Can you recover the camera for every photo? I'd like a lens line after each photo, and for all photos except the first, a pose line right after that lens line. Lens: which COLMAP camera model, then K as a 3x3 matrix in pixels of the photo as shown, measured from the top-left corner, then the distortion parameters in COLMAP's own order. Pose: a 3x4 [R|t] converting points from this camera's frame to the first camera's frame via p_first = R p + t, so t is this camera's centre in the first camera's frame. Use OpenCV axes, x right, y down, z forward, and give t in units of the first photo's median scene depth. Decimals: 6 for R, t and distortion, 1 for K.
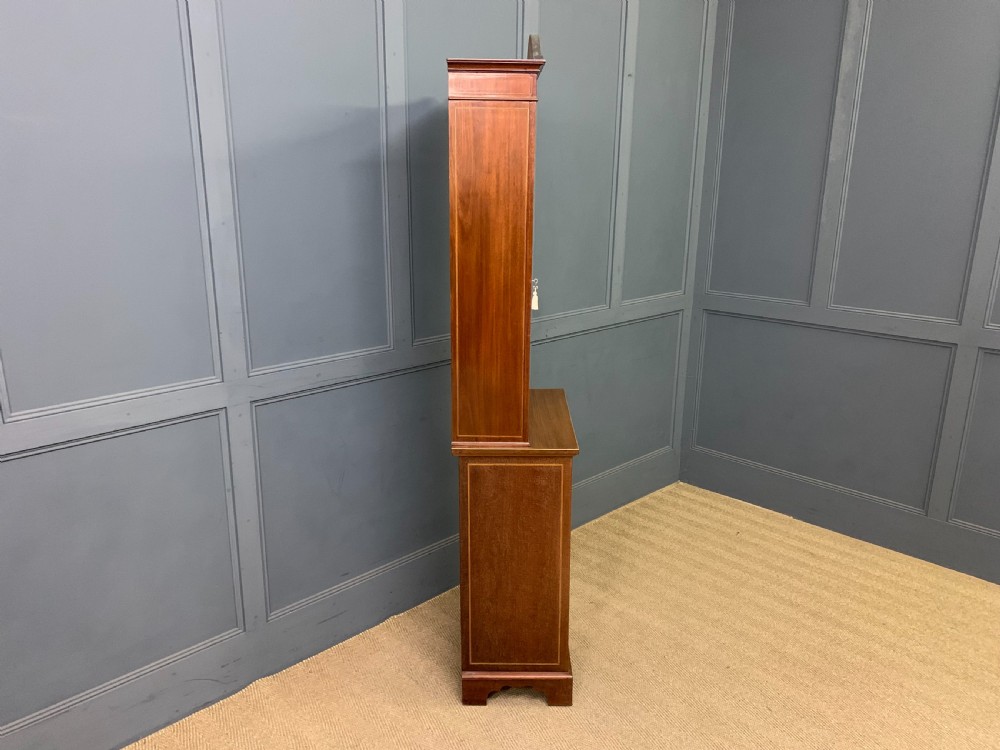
lens RADIAL K [[768.5, 0, 498.3], [0, 768.5, 373.1], [0, 0, 1]] dist [0.056532, -0.058914]
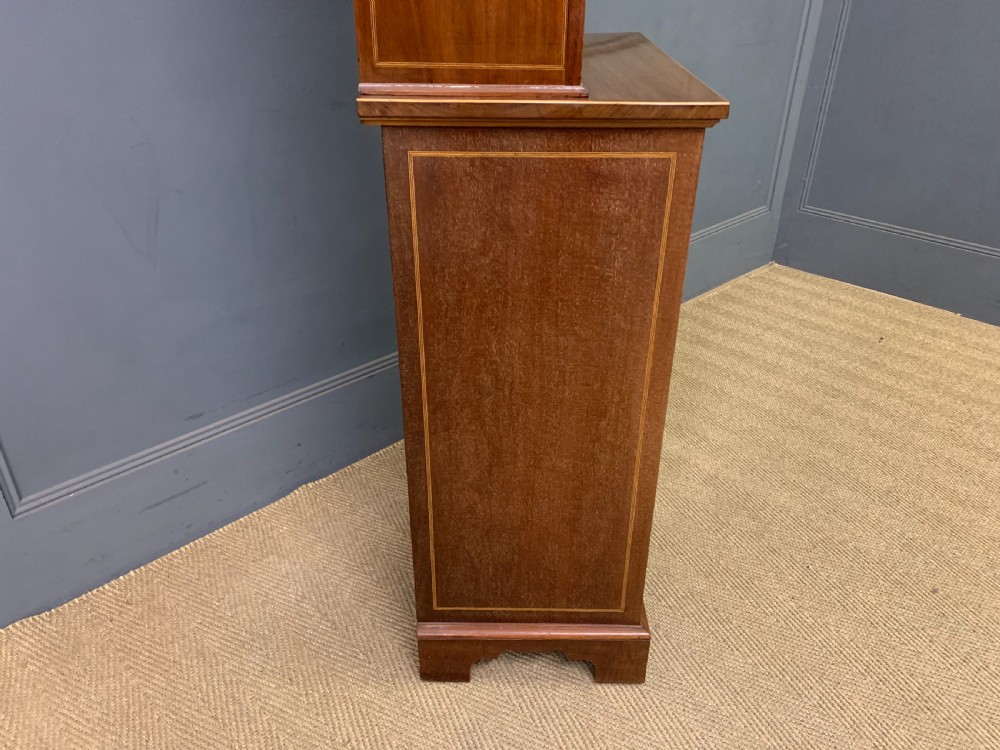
lens RADIAL K [[768.5, 0, 509.2], [0, 768.5, 369.6], [0, 0, 1]] dist [0.056532, -0.058914]
pose [[0.999931, 0.004083, 0.011025, 0.003445], [-0.006651, 0.969733, 0.244078, 0.119143], [-0.009695, -0.244134, 0.969693, 0.582654]]
